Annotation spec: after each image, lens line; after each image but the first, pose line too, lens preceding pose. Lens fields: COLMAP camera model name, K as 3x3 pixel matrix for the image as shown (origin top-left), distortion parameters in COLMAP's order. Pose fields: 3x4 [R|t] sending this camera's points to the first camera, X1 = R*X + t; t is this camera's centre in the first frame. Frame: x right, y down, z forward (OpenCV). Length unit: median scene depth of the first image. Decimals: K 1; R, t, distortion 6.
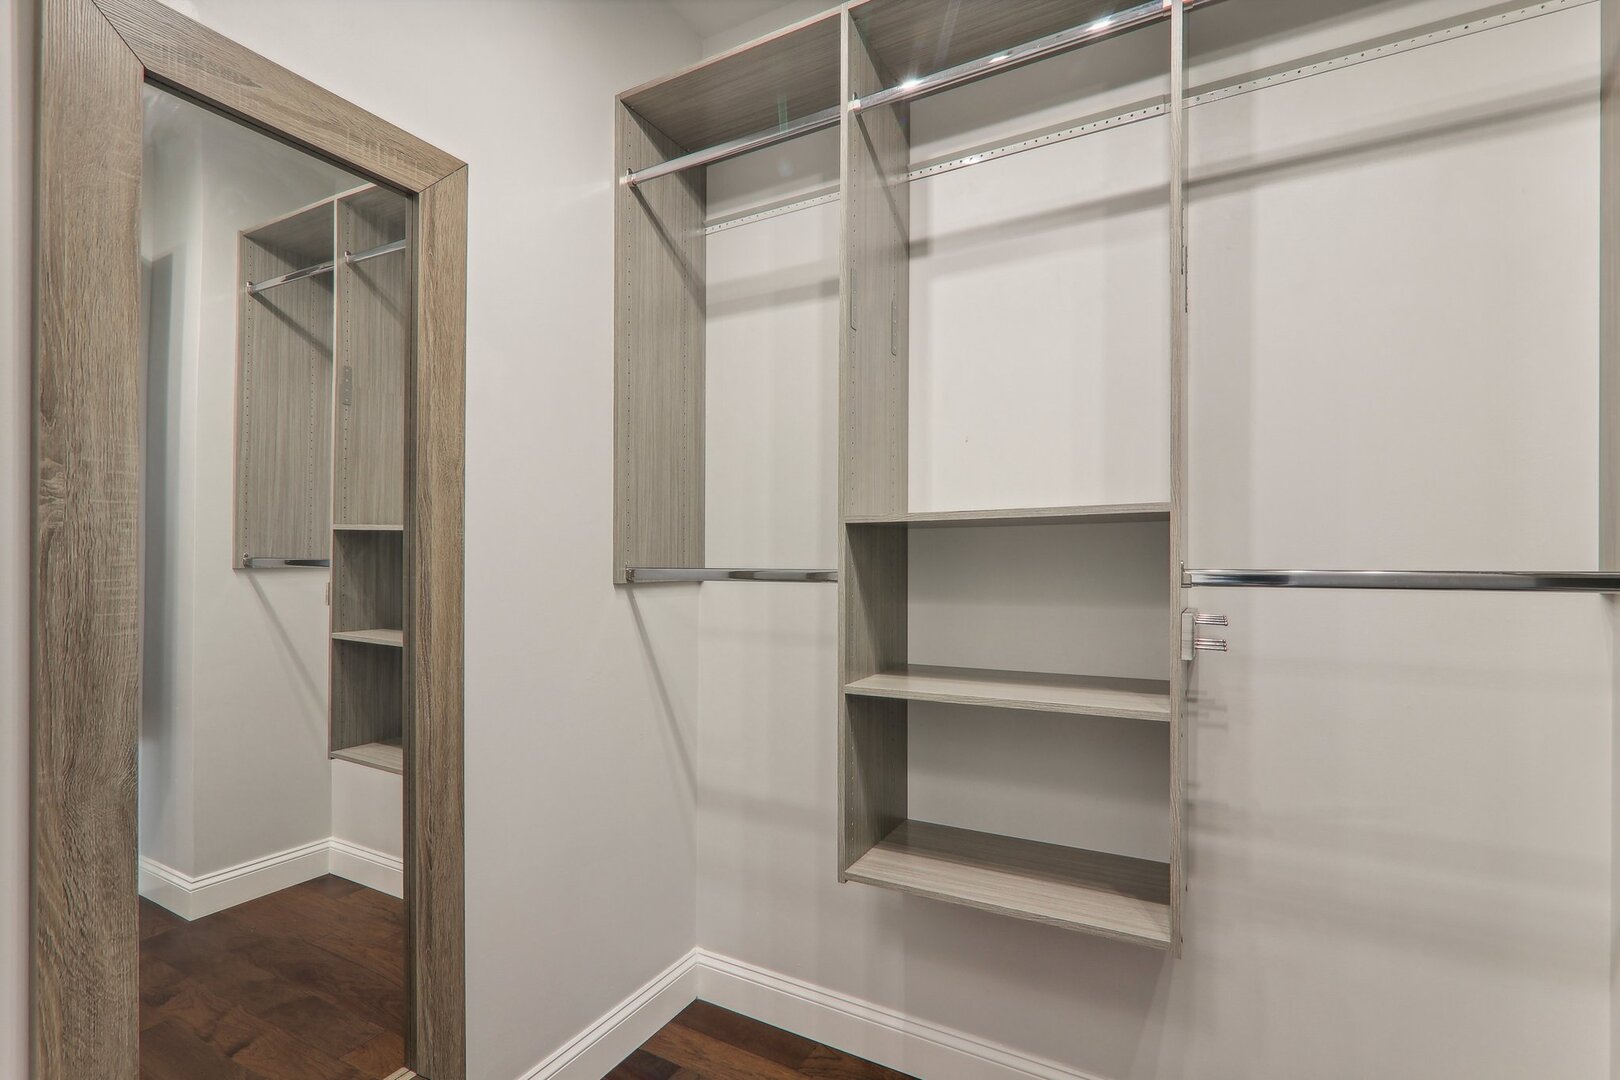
lens RADIAL K [[756.0, 0, 809.6], [0, 756.0, 546.1], [0, 0, 1]] dist [-0.005734, -0.000783]
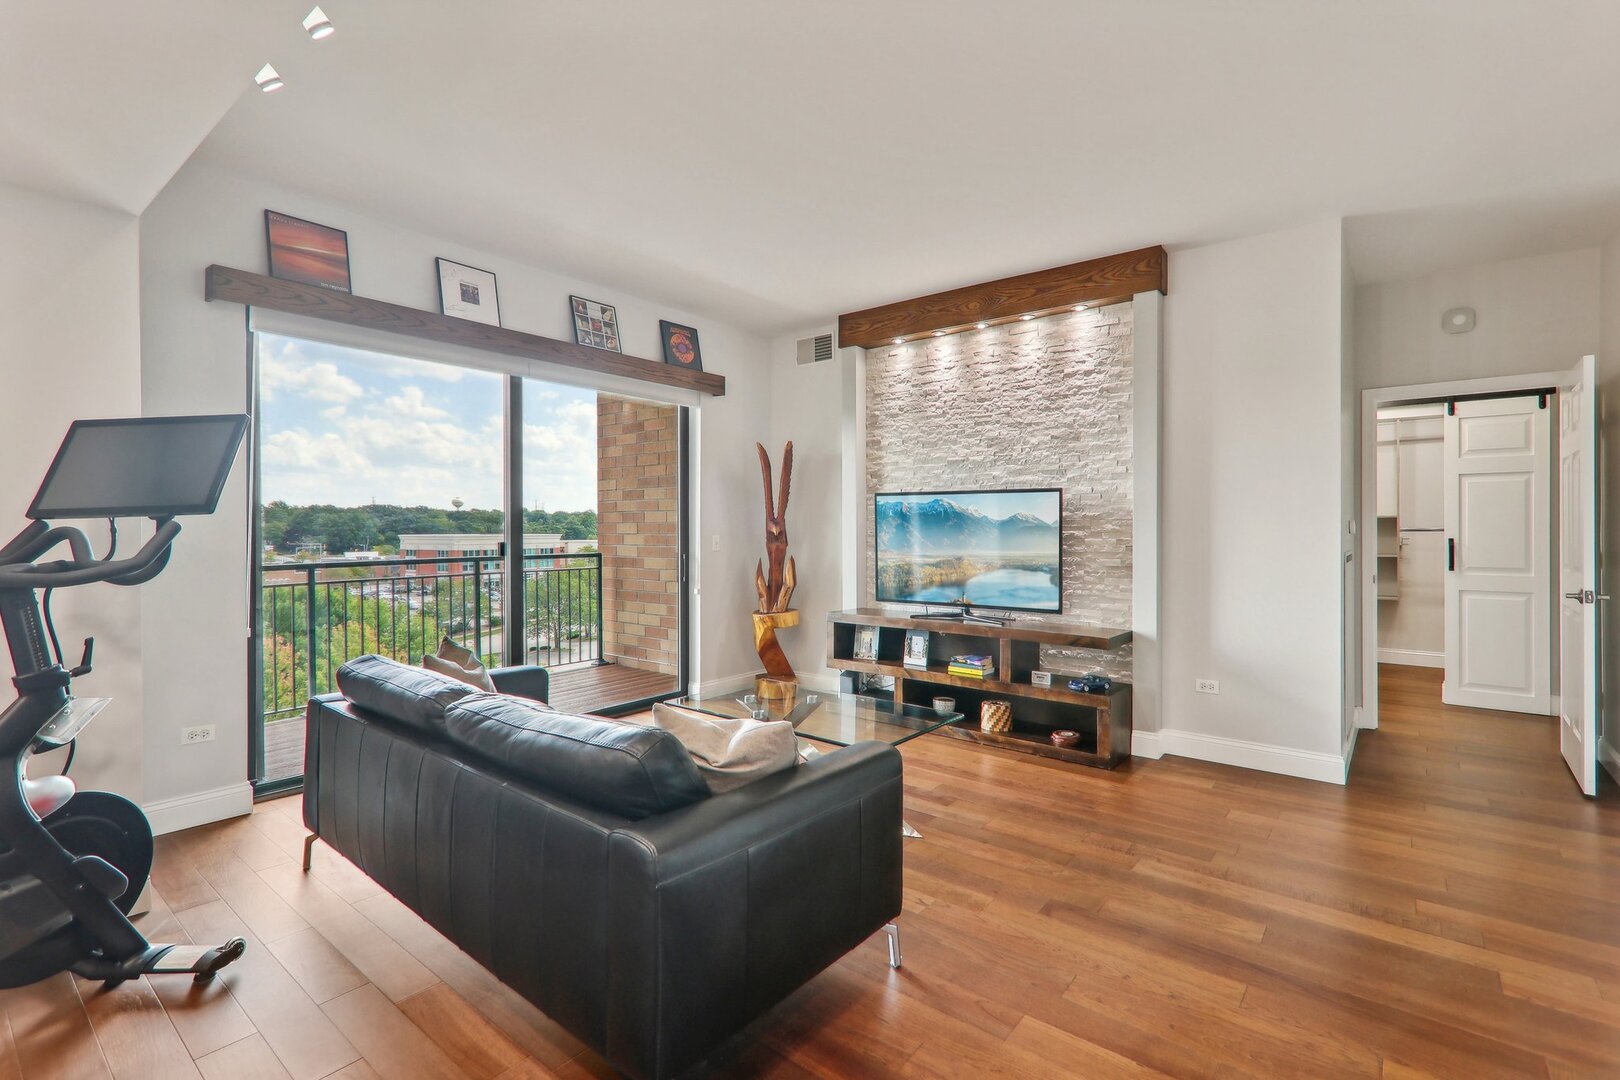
lens RADIAL K [[756.0, 0, 810.0], [0, 756.0, 532.6], [0, 0, 1]] dist [-0.005734, -0.000783]
pose [[0.984182, -0.005740, -0.177065, -2.316583], [0.006144, 0.999980, 0.001733, 0.023313], [0.177052, -0.002794, 0.984198, -4.329551]]
